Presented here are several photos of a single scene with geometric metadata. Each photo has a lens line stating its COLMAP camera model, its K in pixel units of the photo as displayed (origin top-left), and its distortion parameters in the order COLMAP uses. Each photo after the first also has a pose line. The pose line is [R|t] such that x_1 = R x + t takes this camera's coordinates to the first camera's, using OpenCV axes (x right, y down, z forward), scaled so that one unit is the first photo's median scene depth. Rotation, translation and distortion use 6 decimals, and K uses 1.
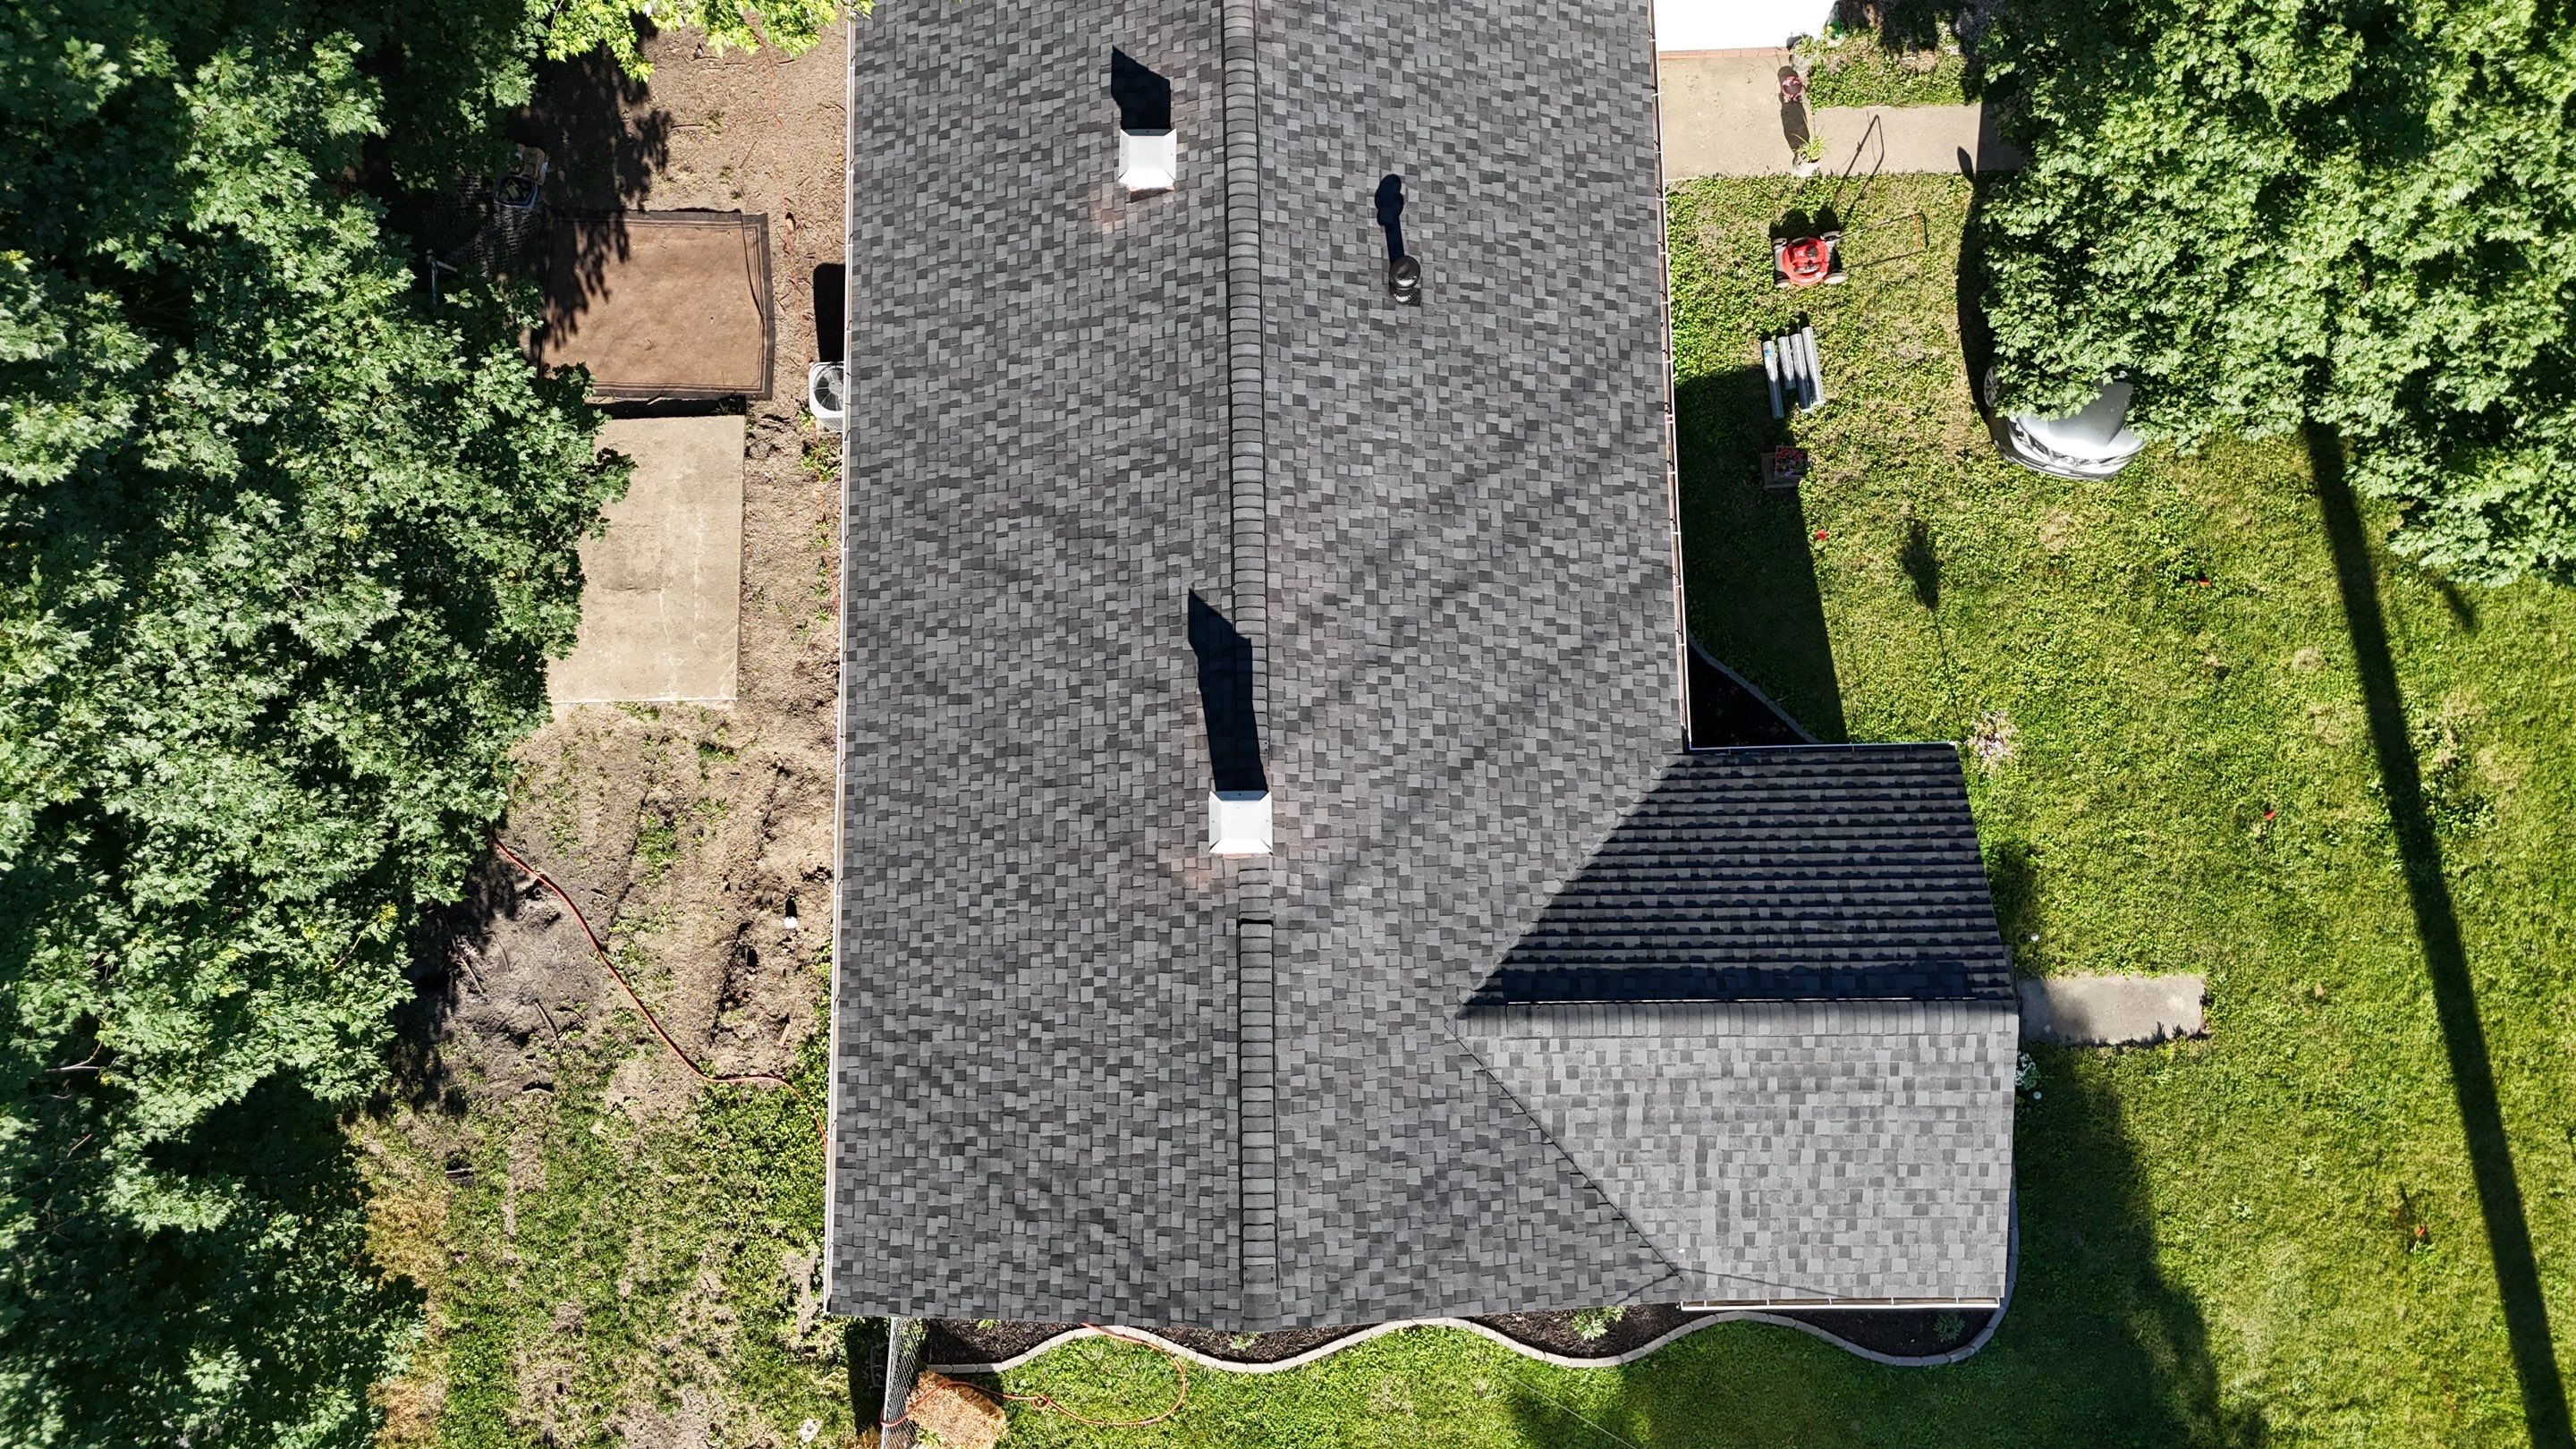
lens RADIAL K [[1898.8, 0, 1293.4], [0, 1898.8, 711.9], [0, 0, 1]] dist [0.073307, -0.095661]
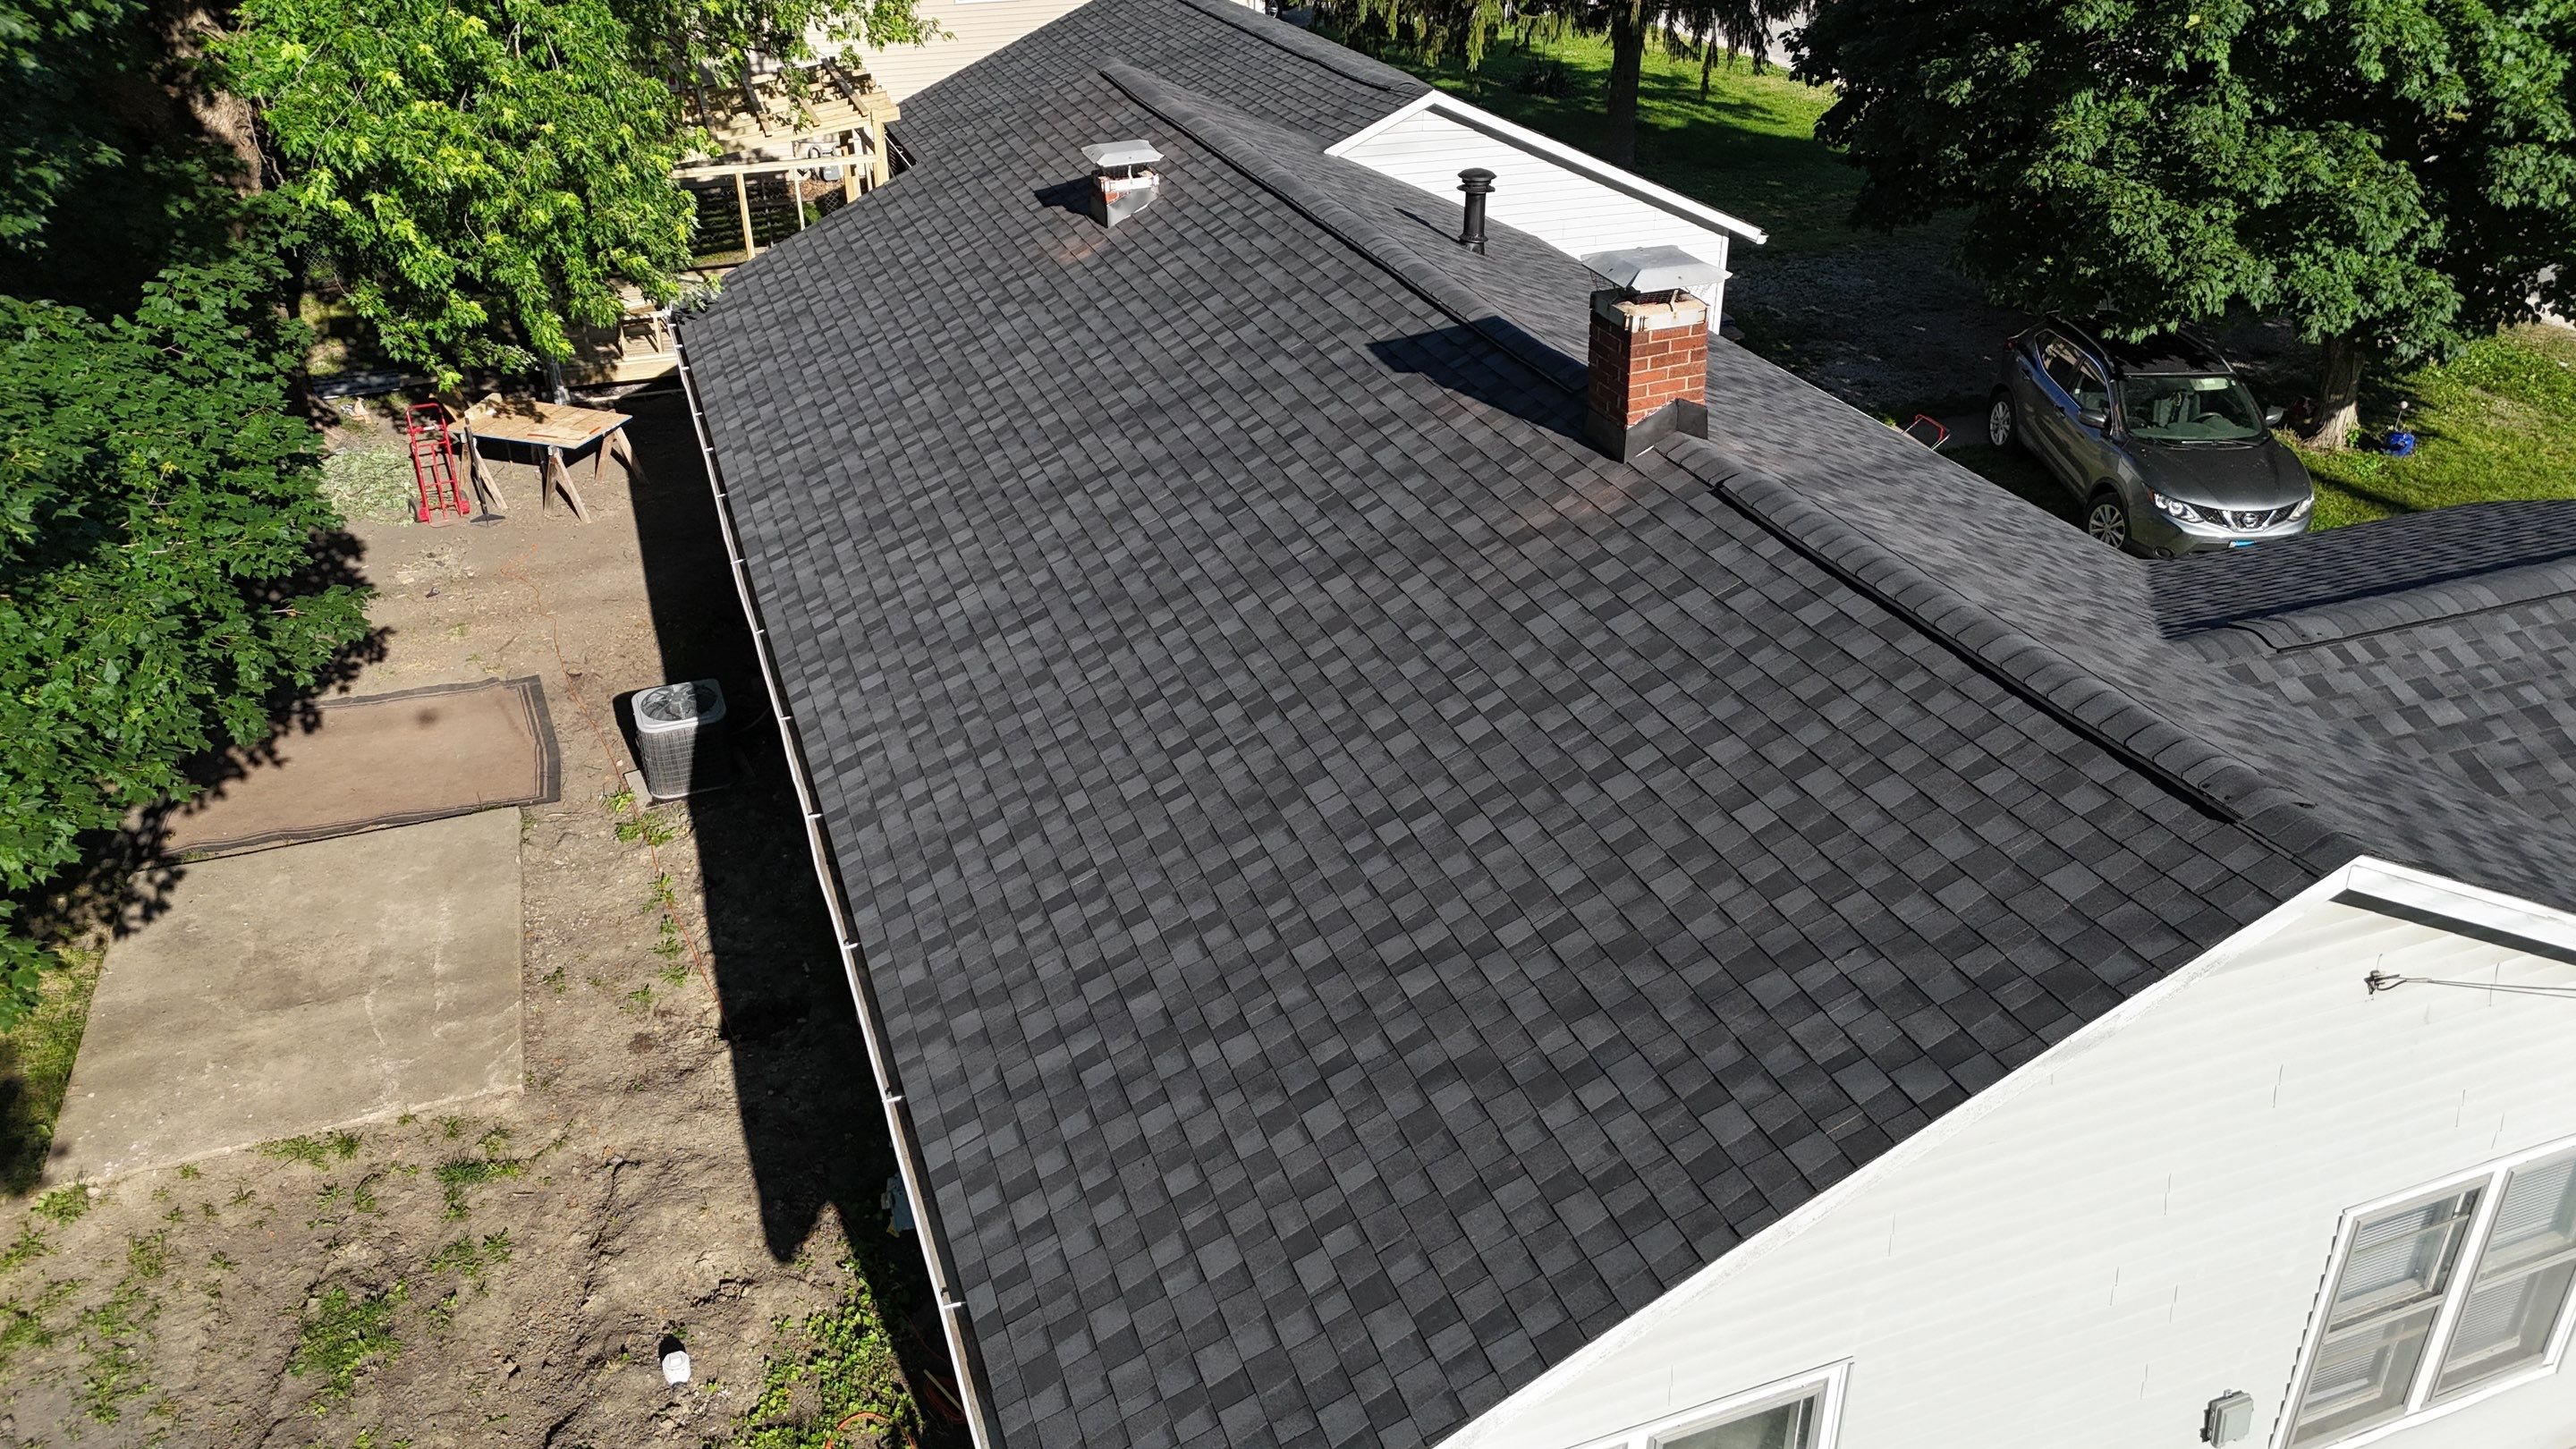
lens RADIAL K [[1881.8, 0, 1274.2], [0, 1881.8, 731.8], [0, 0, 1]] dist [0.103244, -0.095415]
pose [[0.946742, -0.141202, 0.289381, -0.275234], [0.314003, 0.603833, -0.732658, 0.450061], [-0.071284, 0.784505, 0.616012, 0.688010]]
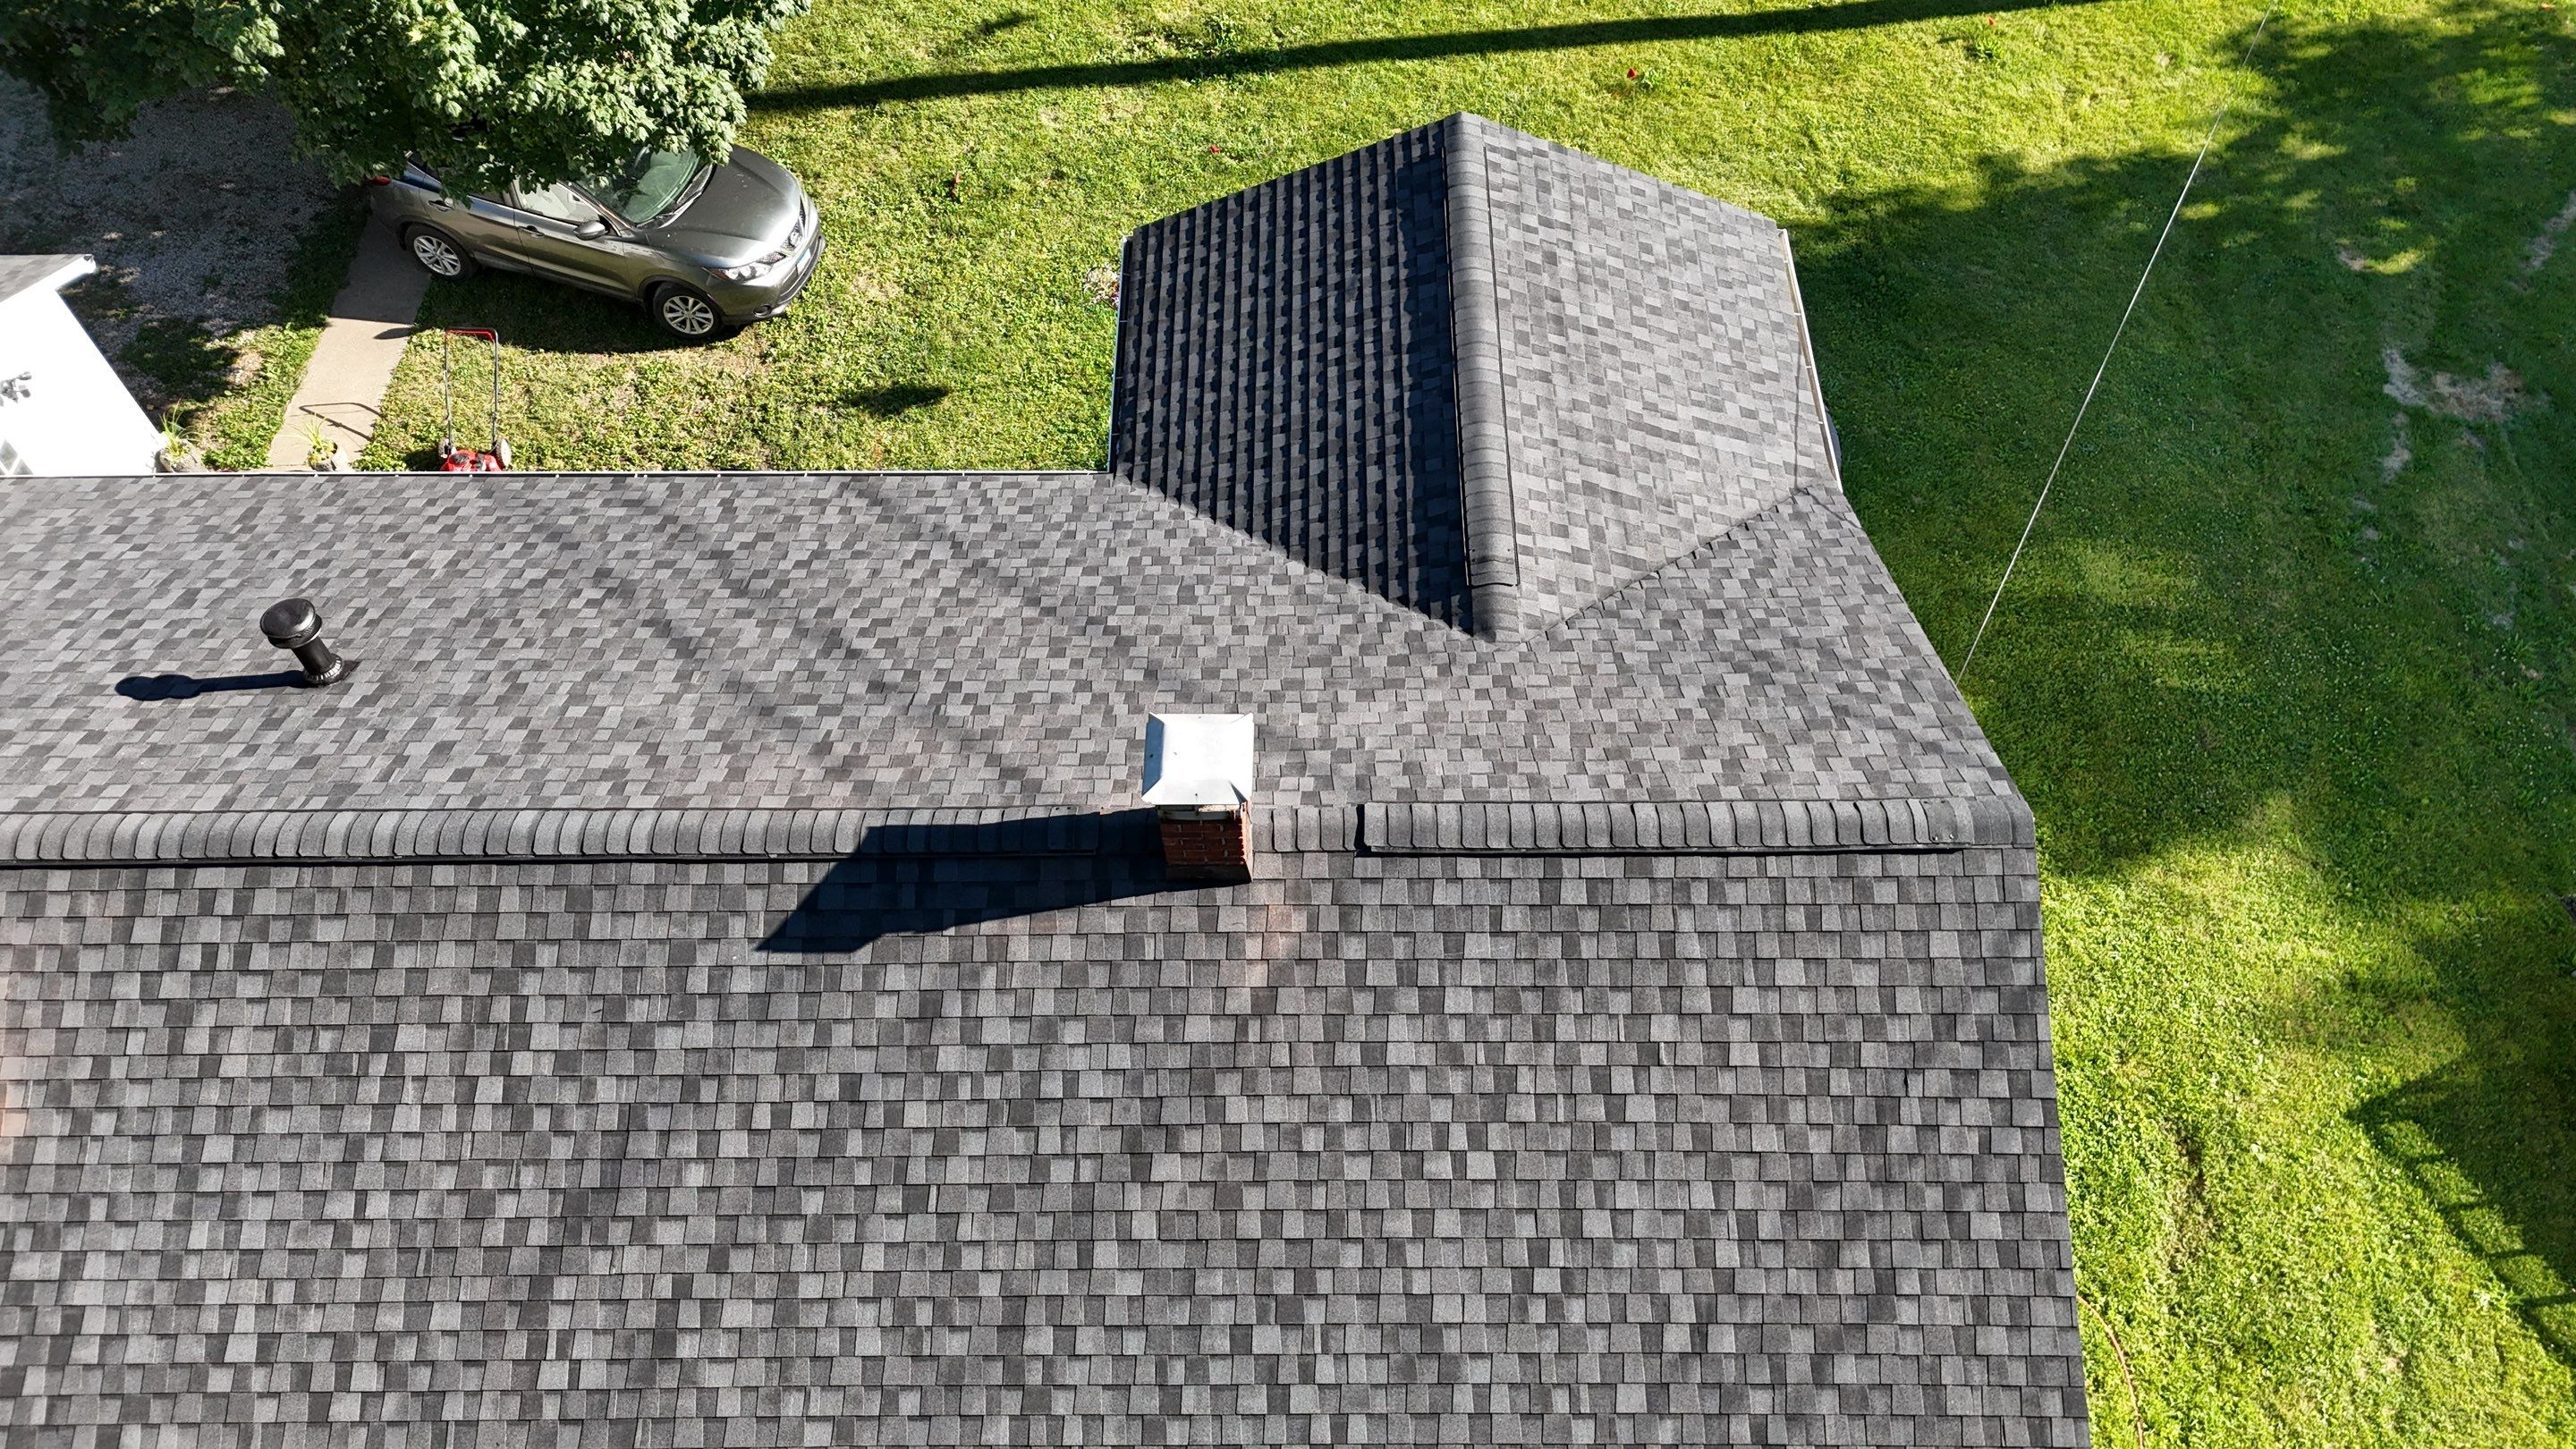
lens RADIAL K [[1898.8, 0, 1293.4], [0, 1898.8, 711.9], [0, 0, 1]] dist [0.073307, -0.095661]
pose [[0.019165, -0.797433, 0.603103, -0.321214], [0.987319, 0.110171, 0.114296, 0.017225], [-0.157588, 0.593264, 0.789432, 0.475540]]
